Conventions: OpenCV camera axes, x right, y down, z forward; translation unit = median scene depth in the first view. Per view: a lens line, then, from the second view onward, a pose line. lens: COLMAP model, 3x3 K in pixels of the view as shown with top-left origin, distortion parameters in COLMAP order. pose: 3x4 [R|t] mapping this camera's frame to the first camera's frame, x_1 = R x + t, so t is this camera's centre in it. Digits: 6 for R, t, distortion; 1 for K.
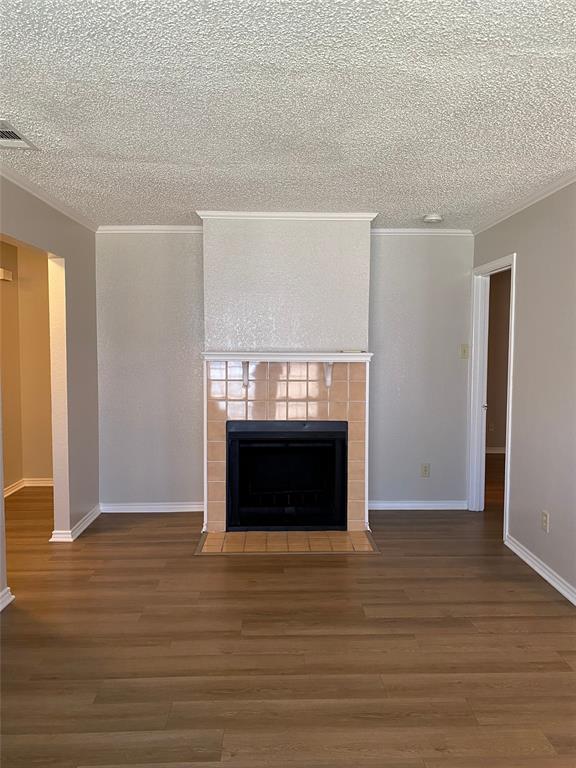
lens RADIAL K [[586.0, 0, 295.9], [0, 586.0, 382.4], [0, 0, 1]] dist [0.034314, -0.036809]
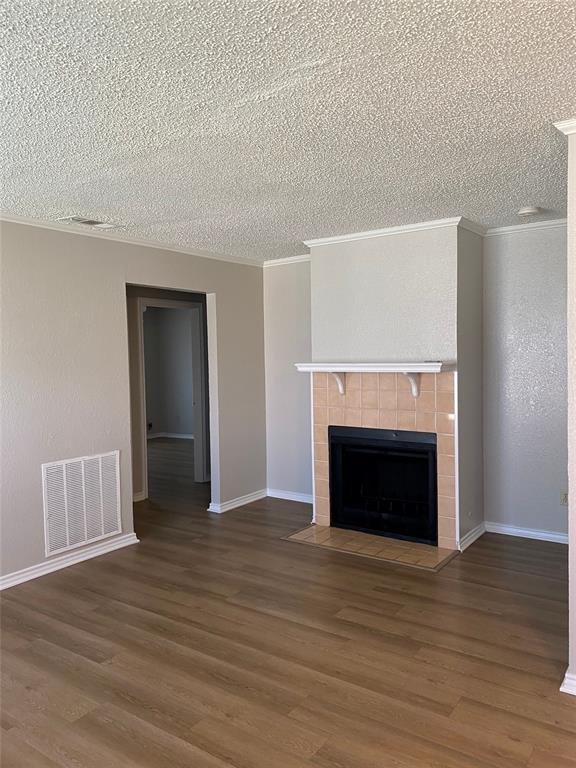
lens RADIAL K [[590.7, 0, 289.5], [0, 590.7, 380.2], [0, 0, 1]] dist [0.040360, -0.047192]
pose [[0.795394, 0.011590, -0.605982, 0.513558], [-0.020242, 0.999767, -0.007448, -0.009924], [0.605755, 0.018190, 0.795444, 0.072249]]
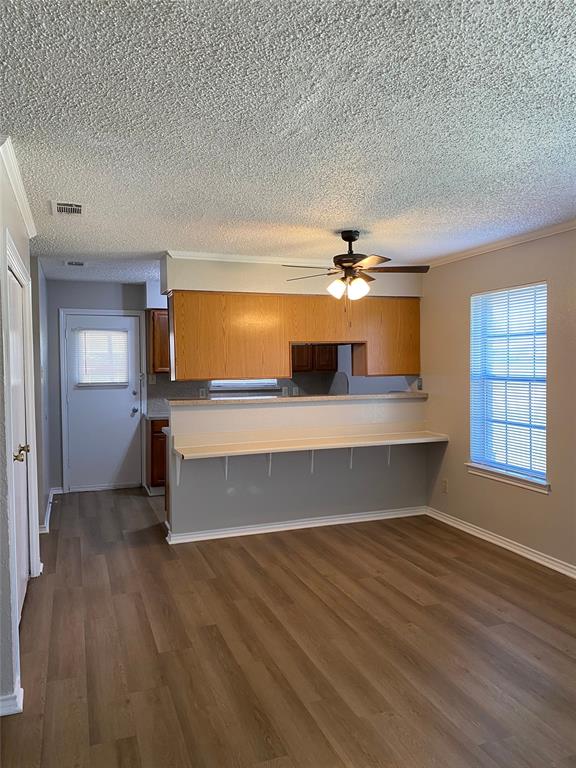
lens RADIAL K [[586.0, 0, 295.9], [0, 586.0, 382.4], [0, 0, 1]] dist [0.034314, -0.036809]
pose [[-0.323304, -0.031059, 0.945785, -0.267671], [0.064980, 0.996373, 0.054933, -0.046867], [-0.944062, 0.079217, -0.320113, 0.630583]]
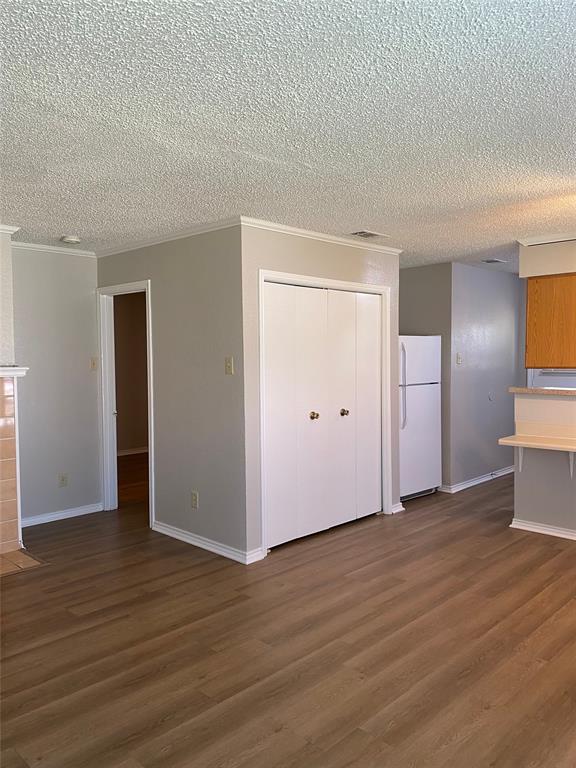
lens RADIAL K [[586.0, 0, 295.9], [0, 586.0, 382.4], [0, 0, 1]] dist [0.034314, -0.036809]
pose [[0.719811, -0.041093, 0.692952, -0.231612], [0.054654, 0.998502, 0.002441, -0.002118], [-0.692015, 0.036116, 0.720979, -0.038513]]
